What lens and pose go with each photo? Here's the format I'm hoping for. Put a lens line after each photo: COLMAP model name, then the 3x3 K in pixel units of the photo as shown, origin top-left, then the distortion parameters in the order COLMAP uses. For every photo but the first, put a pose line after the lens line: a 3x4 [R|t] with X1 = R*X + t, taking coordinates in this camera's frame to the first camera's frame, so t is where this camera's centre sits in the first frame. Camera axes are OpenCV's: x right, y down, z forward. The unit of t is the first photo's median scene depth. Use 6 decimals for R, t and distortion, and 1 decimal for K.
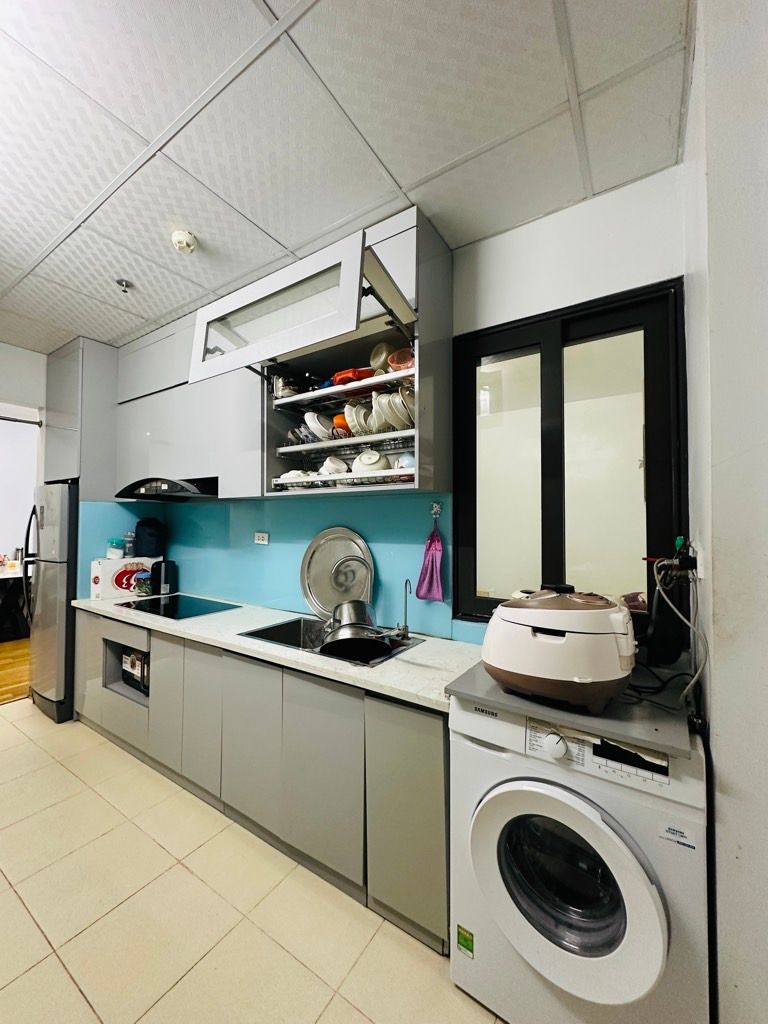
lens RADIAL K [[407.1, 0, 383.2], [0, 407.1, 515.7], [0, 0, 1]] dist [-0.002426, 0.000644]
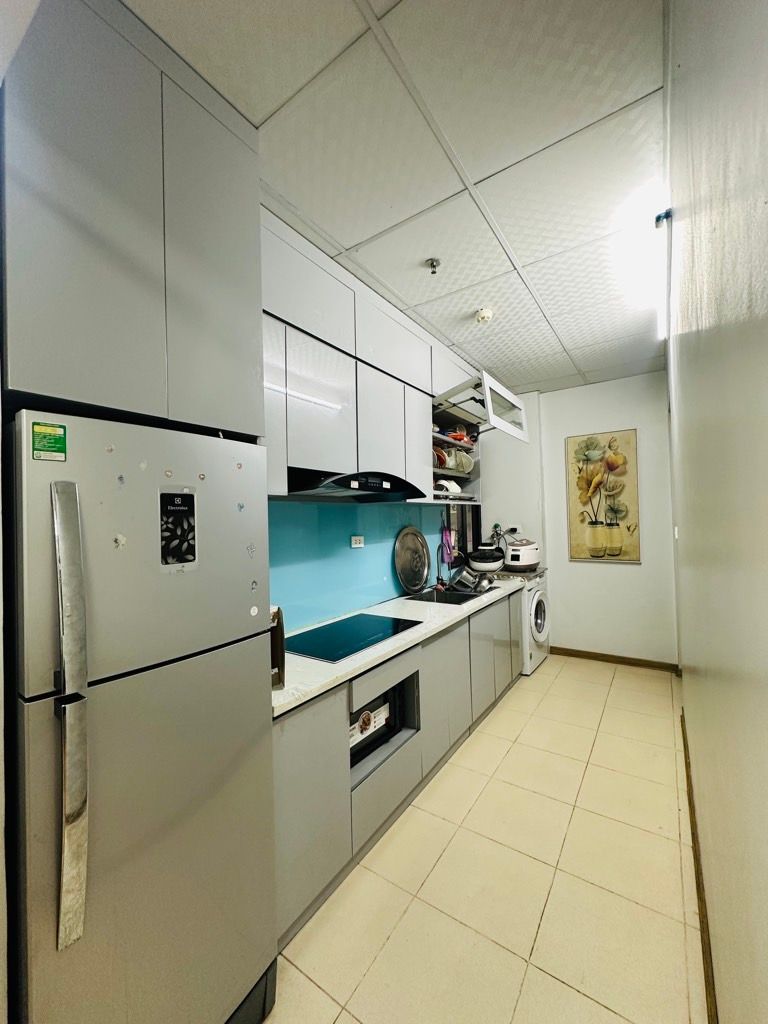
lens RADIAL K [[407.1, 0, 380.7], [0, 407.1, 509.5], [0, 0, 1]] dist [-0.002426, 0.000644]
pose [[0.024169, 0.020250, 0.999503, -1.369080], [0.002437, 0.999791, -0.020315, -0.002210], [-0.999705, 0.002926, 0.024114, 0.977685]]
